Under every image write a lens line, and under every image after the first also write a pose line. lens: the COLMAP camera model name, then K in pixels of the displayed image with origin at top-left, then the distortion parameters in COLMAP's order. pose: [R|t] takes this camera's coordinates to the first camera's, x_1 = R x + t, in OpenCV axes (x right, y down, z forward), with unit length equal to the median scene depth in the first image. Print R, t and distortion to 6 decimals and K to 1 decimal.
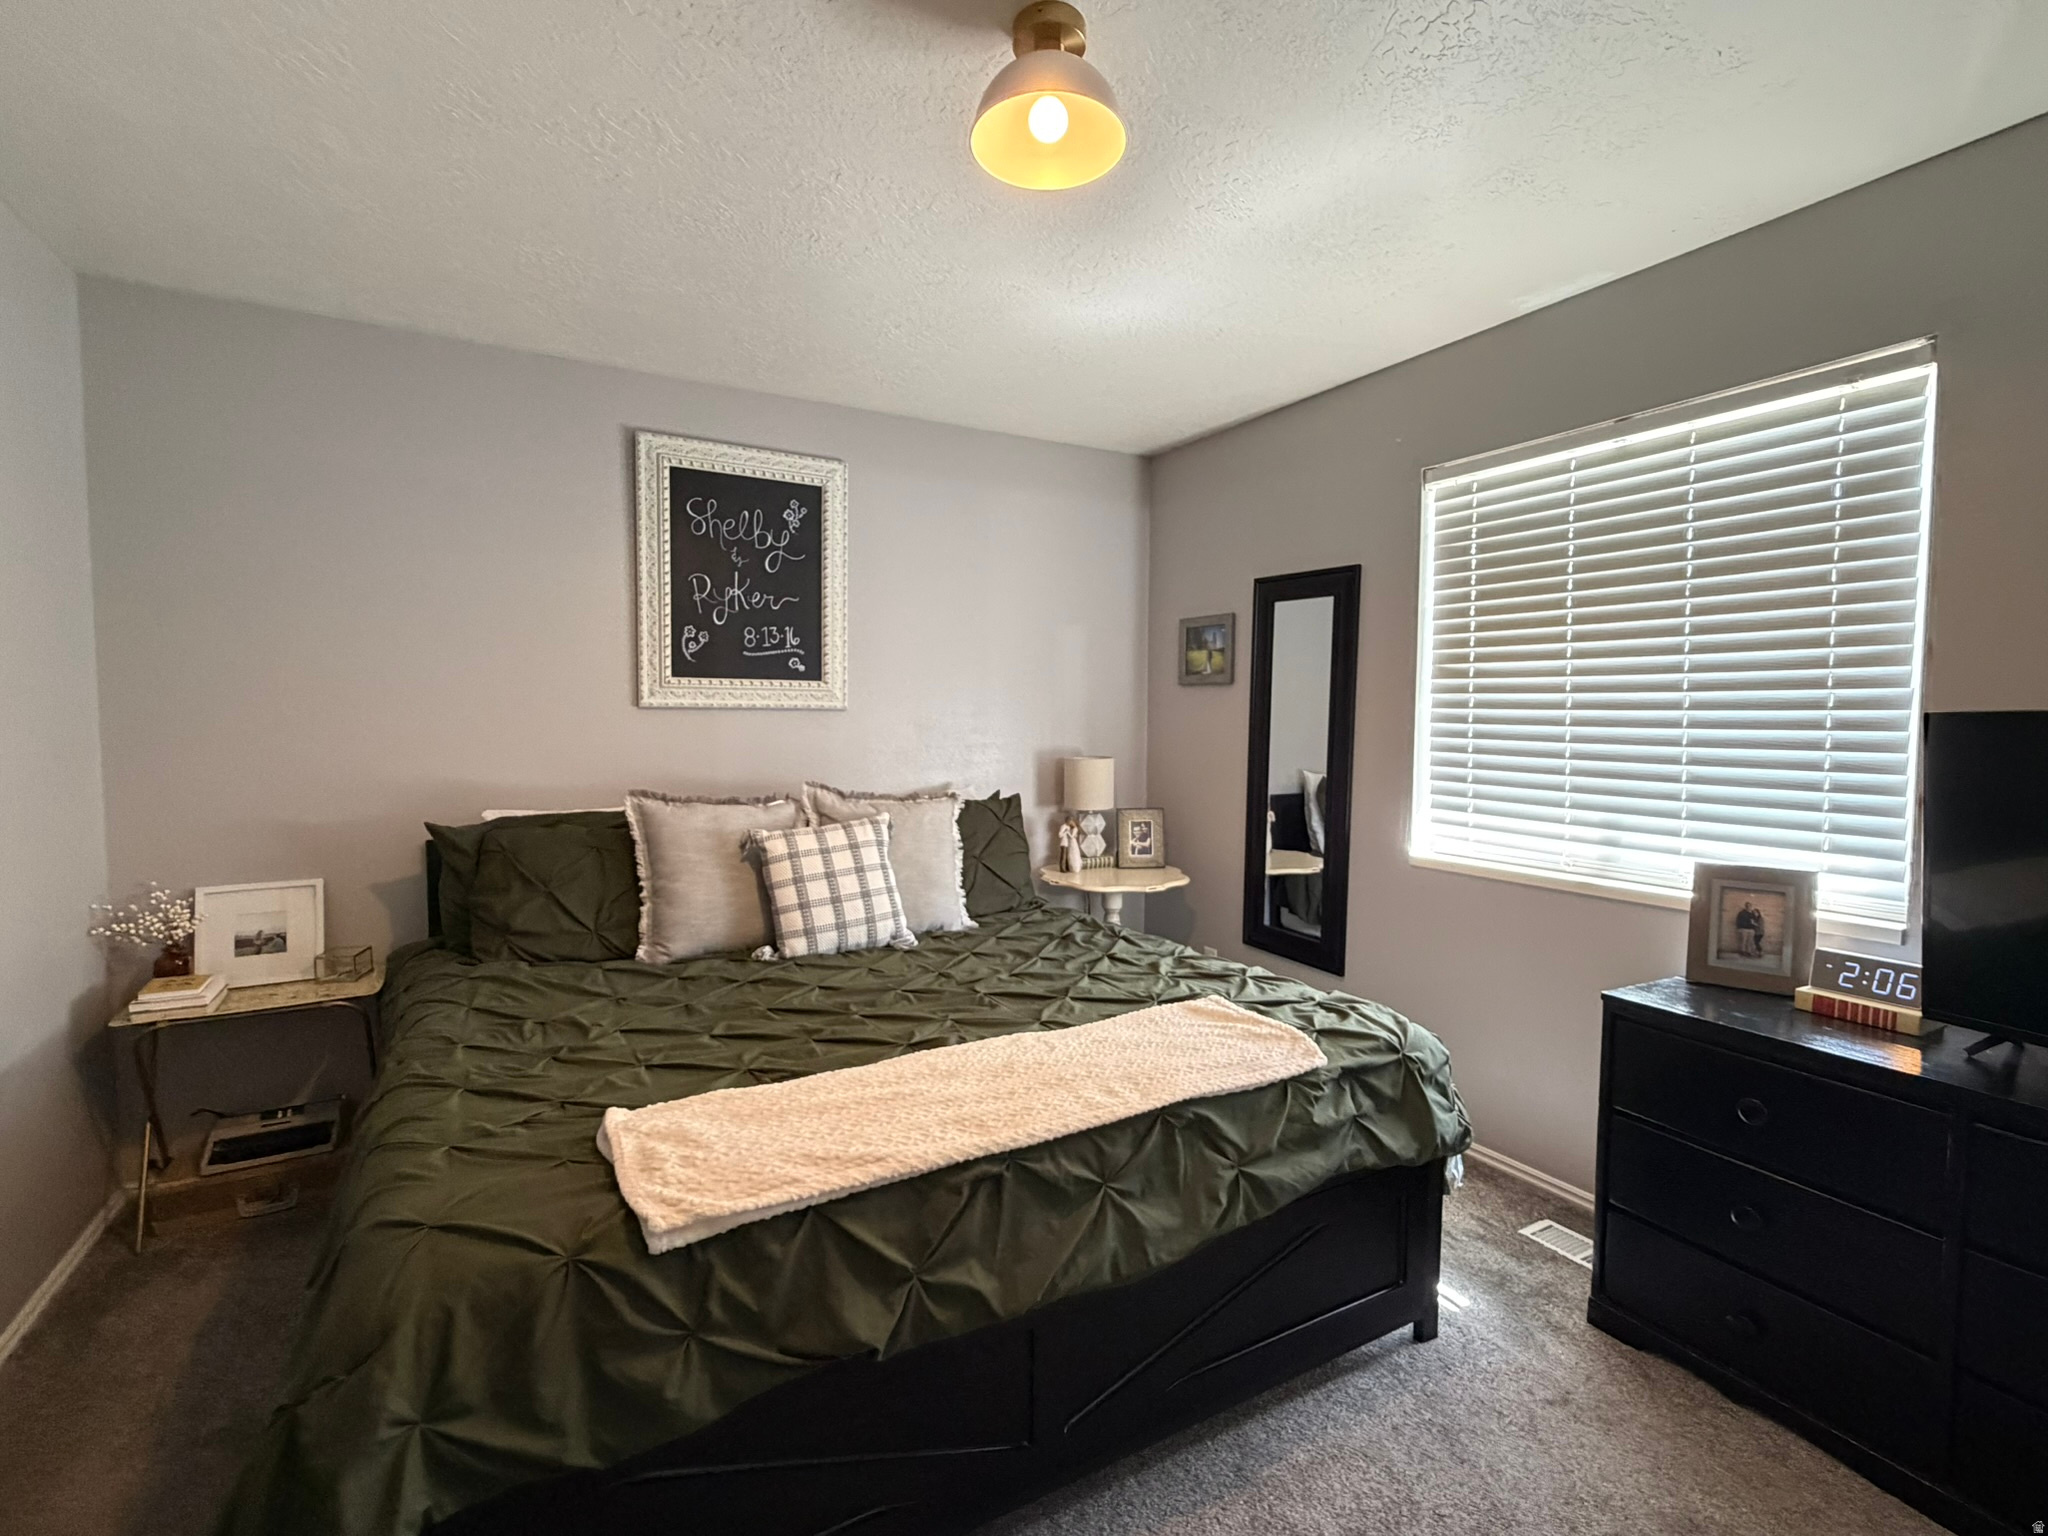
lens RADIAL K [[937.4, 0, 1024.0], [0, 937.4, 768.0], [0, 0, 1]] dist [-0.000760, -0.000135]
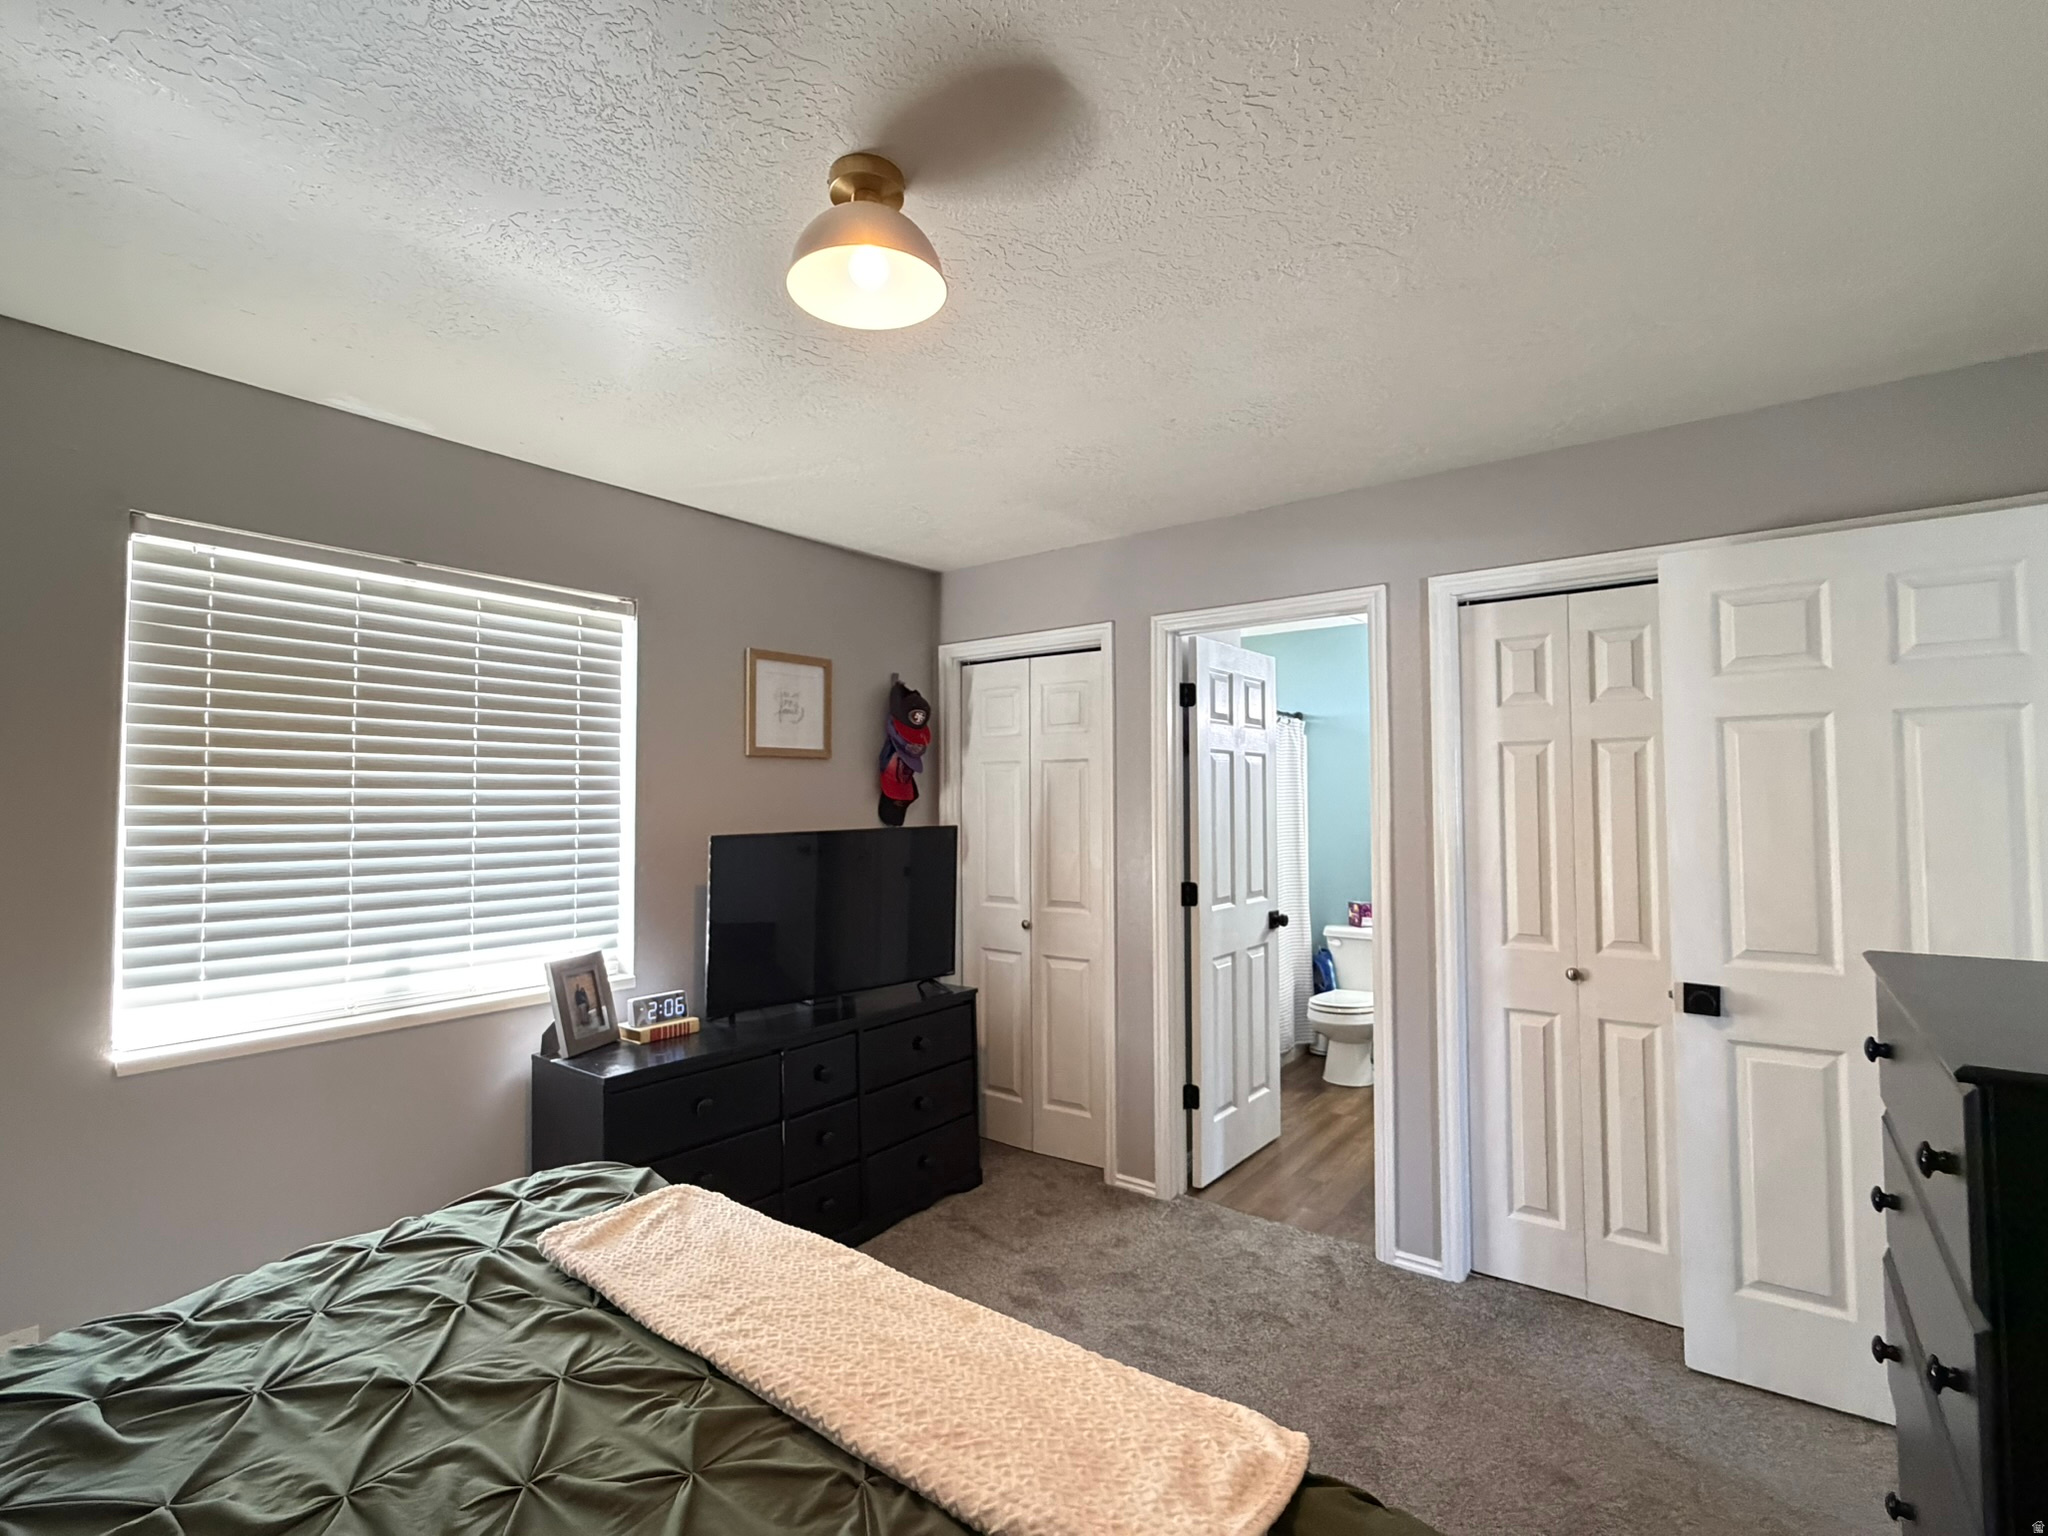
lens RADIAL K [[937.4, 0, 1024.0], [0, 937.4, 768.0], [0, 0, 1]] dist [-0.000760, -0.000135]
pose [[-0.393892, 0.026488, 0.918775, -0.586809], [0.053415, 0.998555, -0.005888, -0.100126], [-0.917603, 0.046757, -0.394738, 0.800538]]
